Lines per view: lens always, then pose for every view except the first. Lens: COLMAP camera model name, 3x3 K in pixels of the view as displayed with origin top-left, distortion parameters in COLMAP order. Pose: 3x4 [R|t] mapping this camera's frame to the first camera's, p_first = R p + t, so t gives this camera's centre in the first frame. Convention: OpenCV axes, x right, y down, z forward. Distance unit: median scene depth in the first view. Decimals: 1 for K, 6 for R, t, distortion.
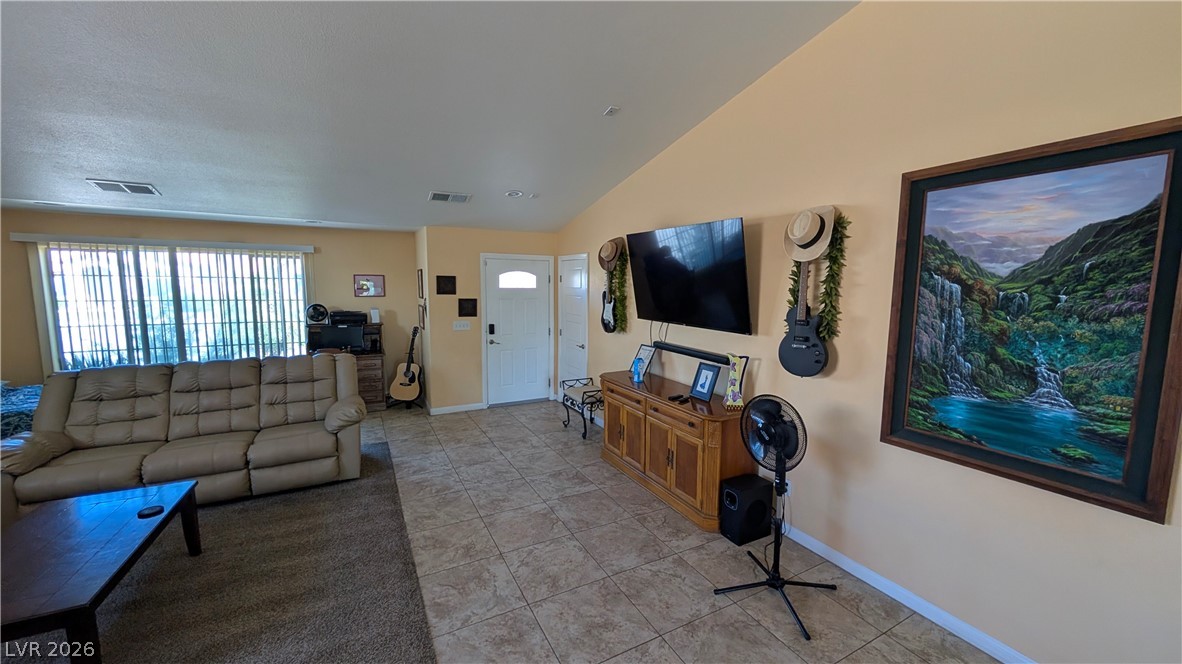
lens RADIAL K [[444.1, 0, 594.0], [0, 444.1, 335.1], [0, 0, 1]] dist [-0.000488, 0.000375]
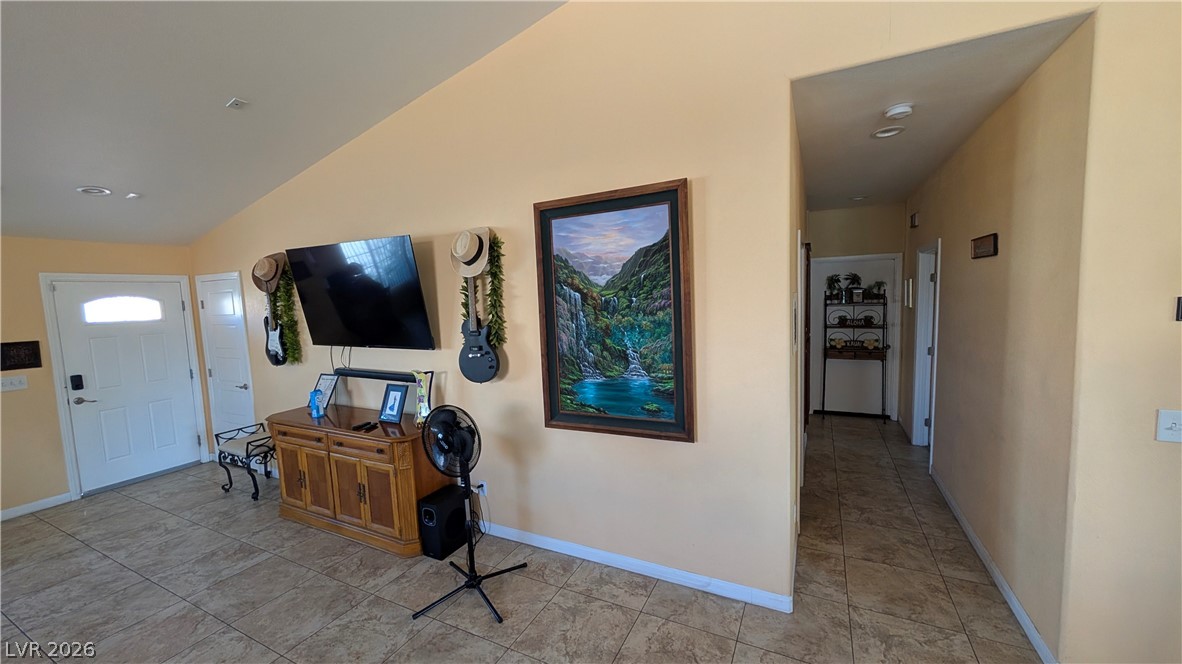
lens RADIAL K [[444.1, 0, 594.0], [0, 444.1, 335.1], [0, 0, 1]] dist [-0.000488, 0.000375]
pose [[0.818356, -0.091769, 0.567337, 0.086318], [0.112419, 0.993660, -0.001430, 0.009895], [-0.563609, 0.064949, 0.823484, -0.052851]]
